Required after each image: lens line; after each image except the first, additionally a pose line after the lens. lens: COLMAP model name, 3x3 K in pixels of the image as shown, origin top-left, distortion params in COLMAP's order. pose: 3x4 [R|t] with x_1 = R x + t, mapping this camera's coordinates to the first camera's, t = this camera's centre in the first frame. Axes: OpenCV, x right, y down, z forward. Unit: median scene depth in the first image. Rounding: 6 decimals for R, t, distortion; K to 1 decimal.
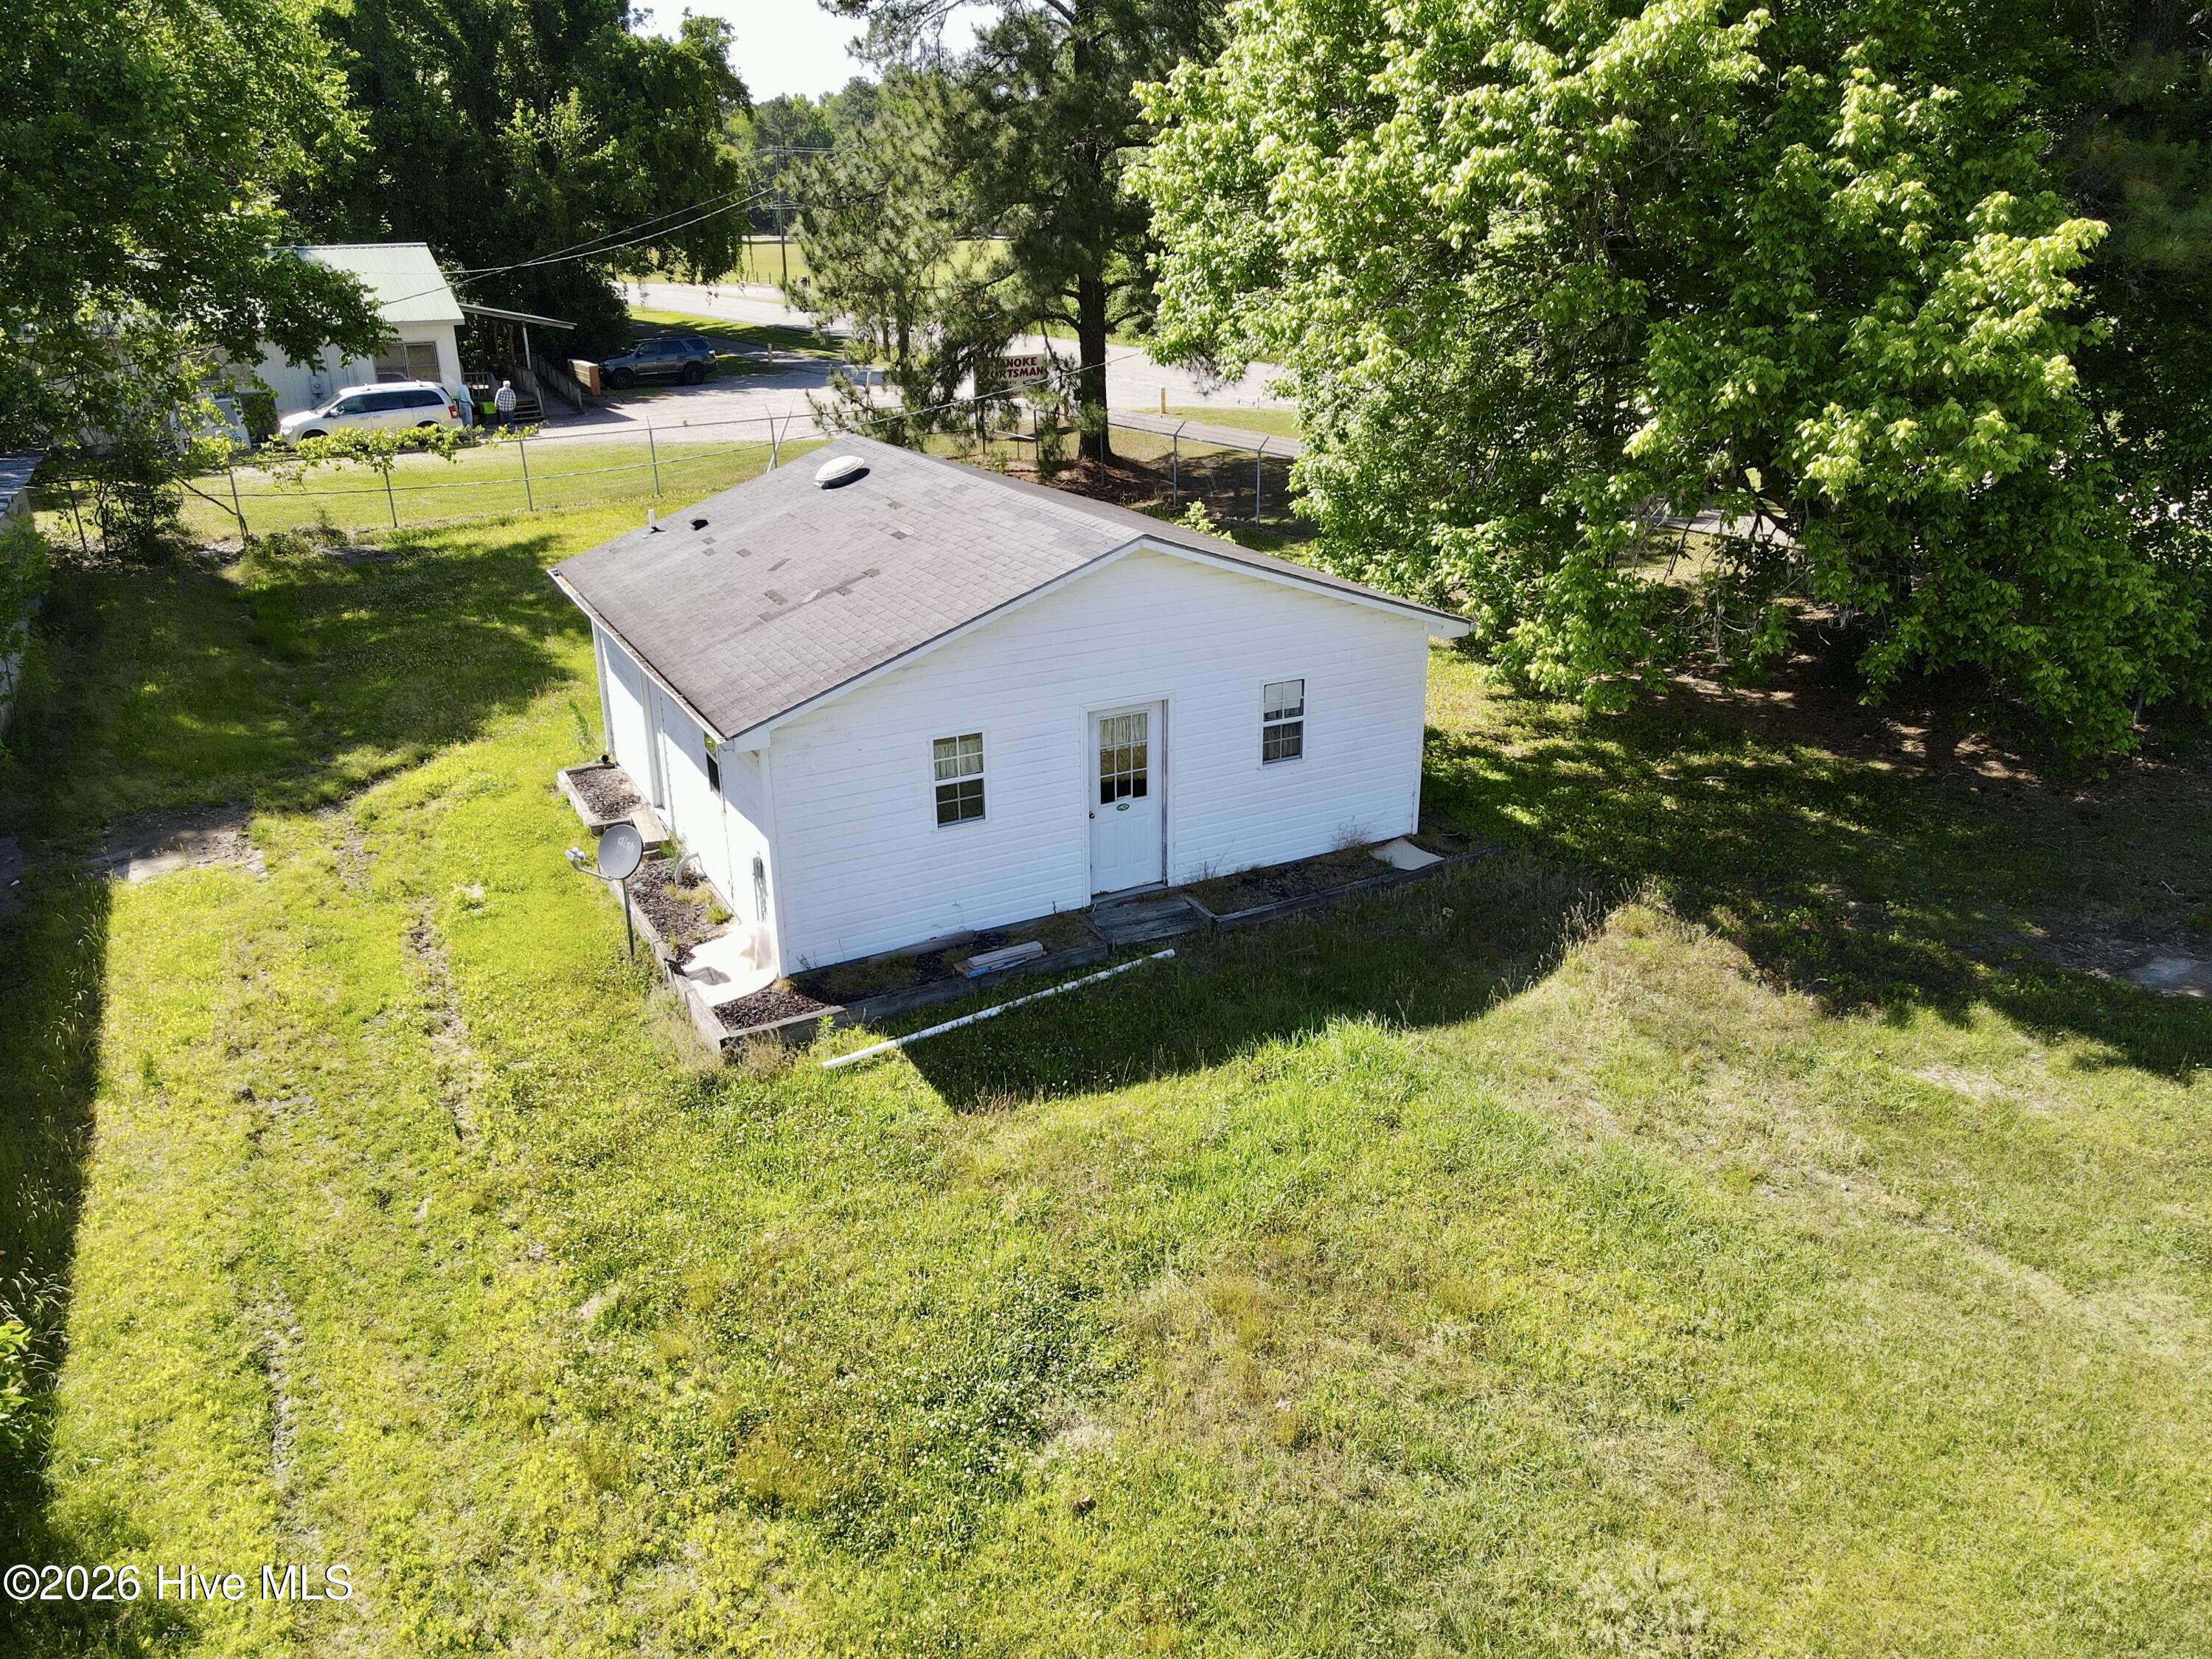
lens RADIAL K [[1616.5, 0, 1118.5], [0, 1616.5, 810.1], [0, 0, 1]] dist [-0.004253, 0.038318]
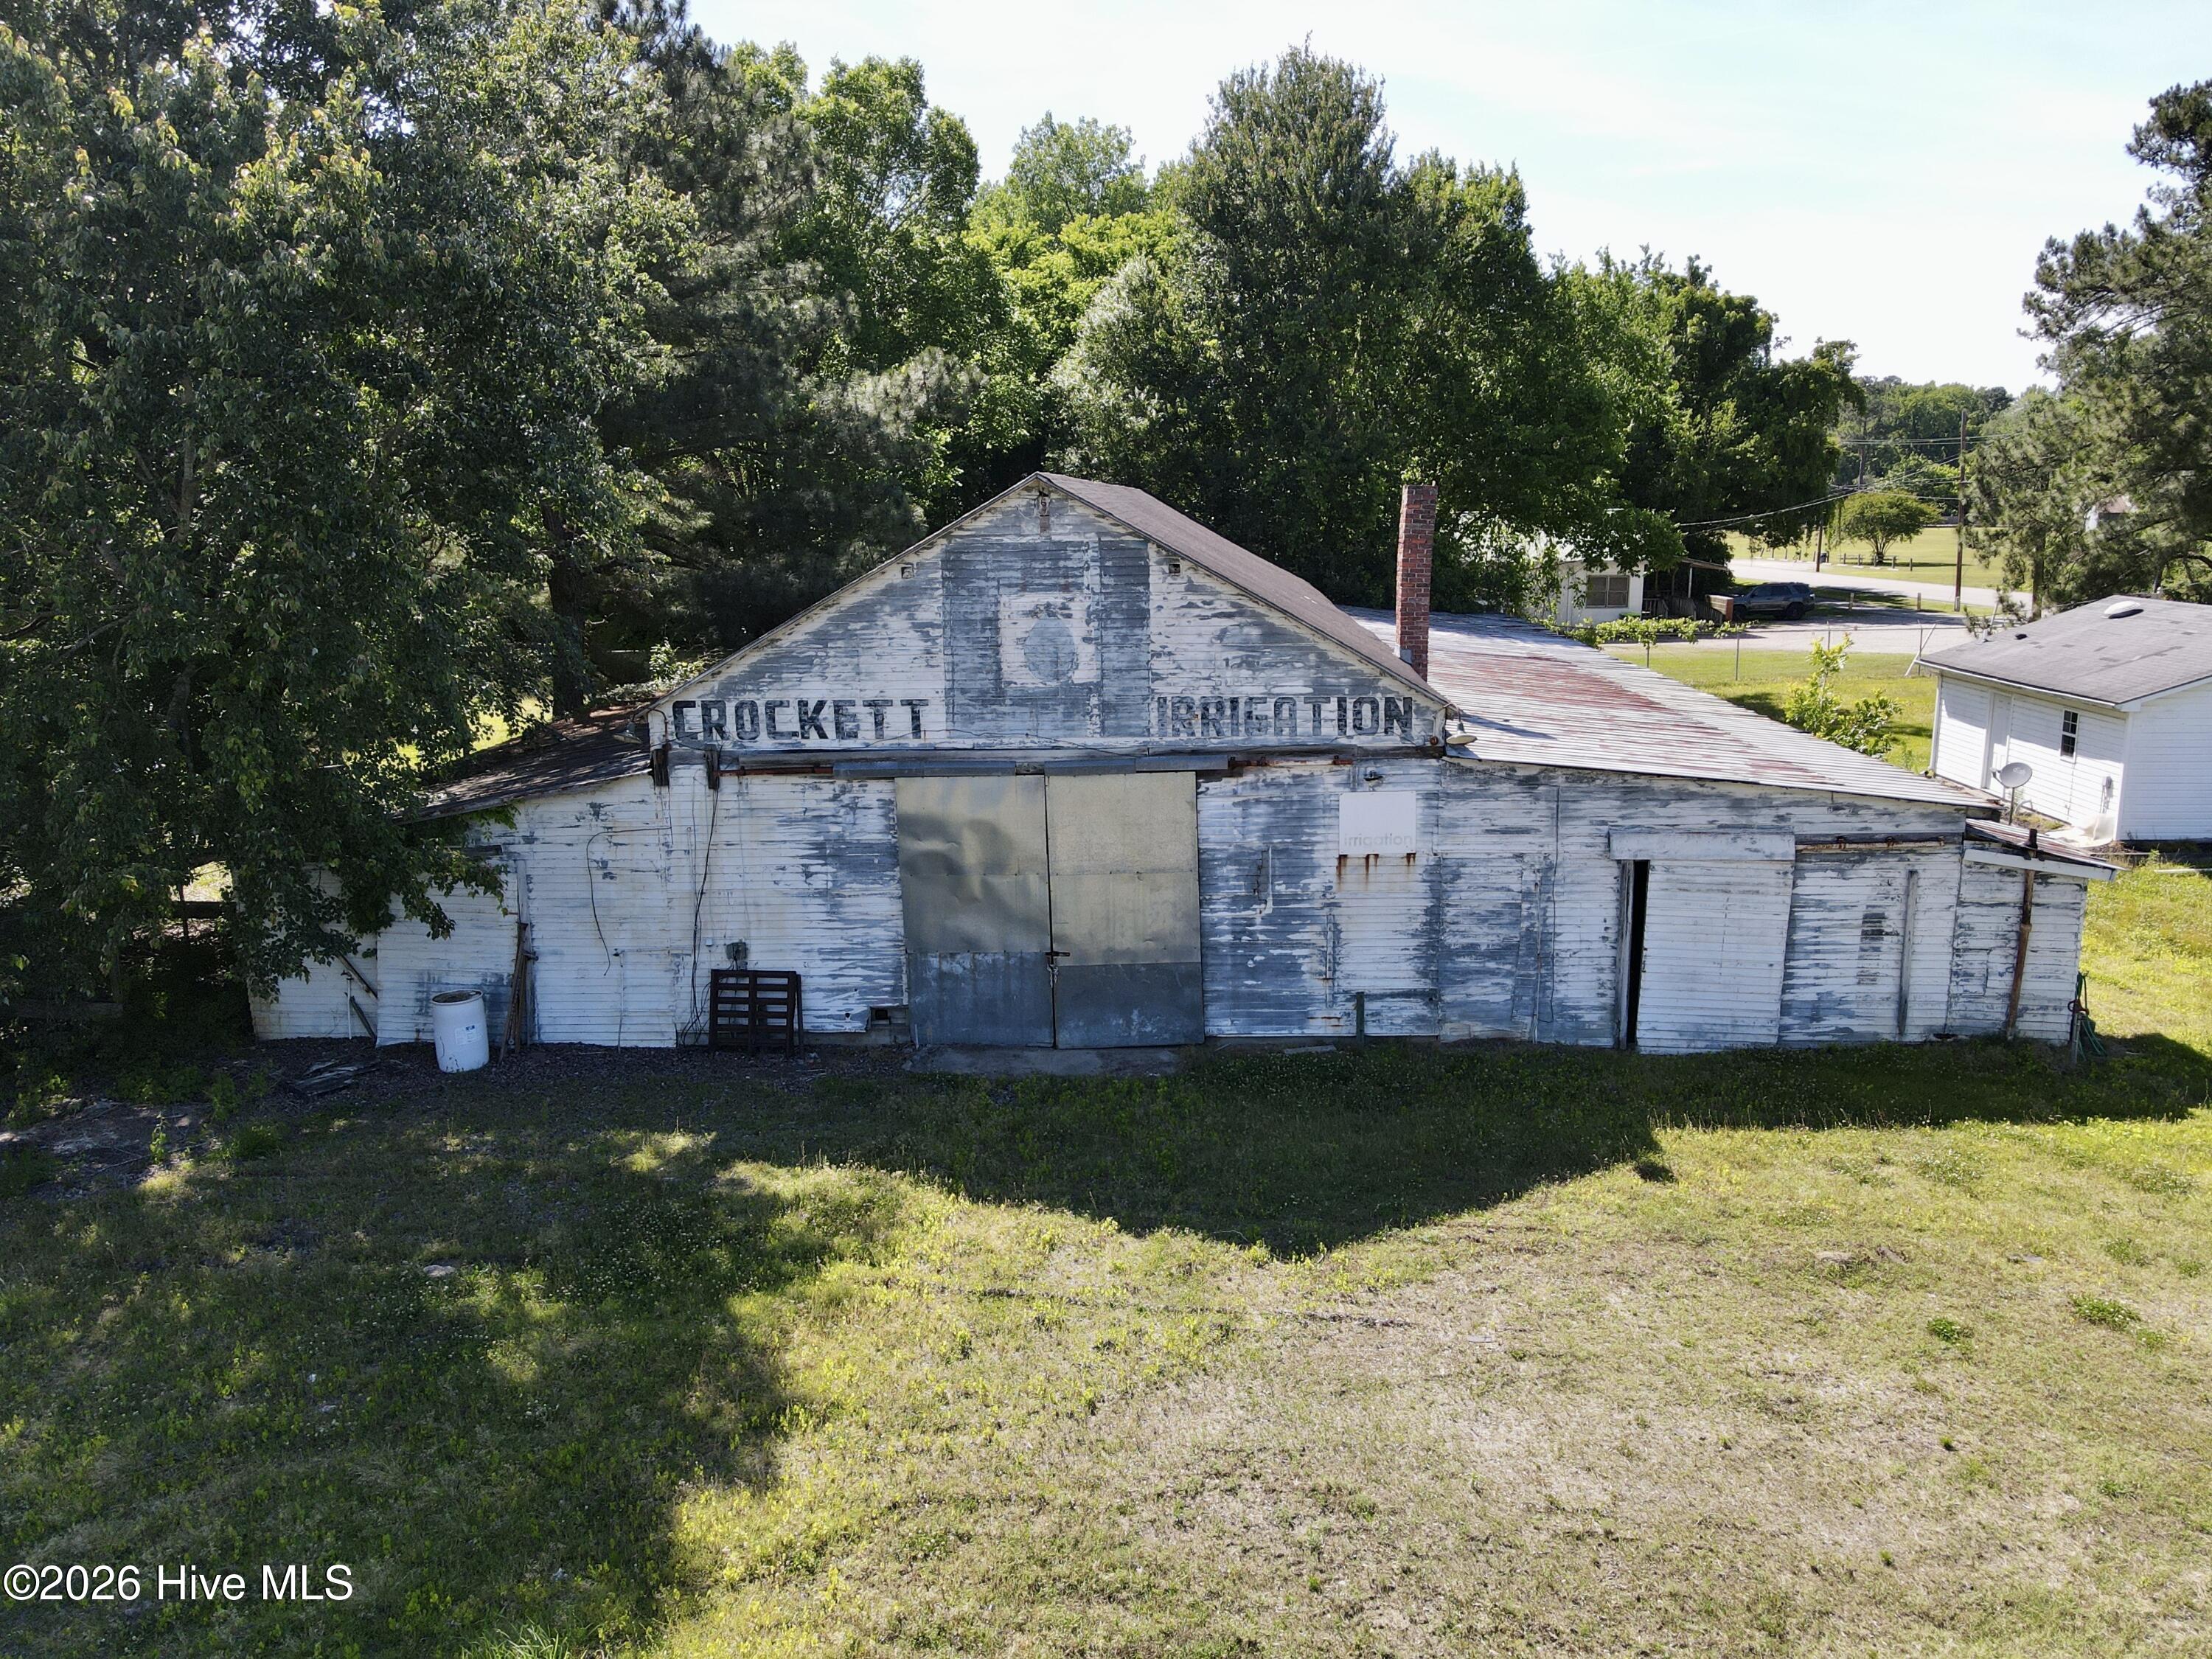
lens RADIAL K [[1616.5, 0, 1113.4], [0, 1616.5, 808.4], [0, 0, 1]] dist [-0.004253, 0.038318]
pose [[0.852841, 0.099070, -0.512686, -0.228809], [-0.183568, 0.976049, -0.116751, 0.489383], [0.488840, 0.193683, 0.850601, -1.171156]]
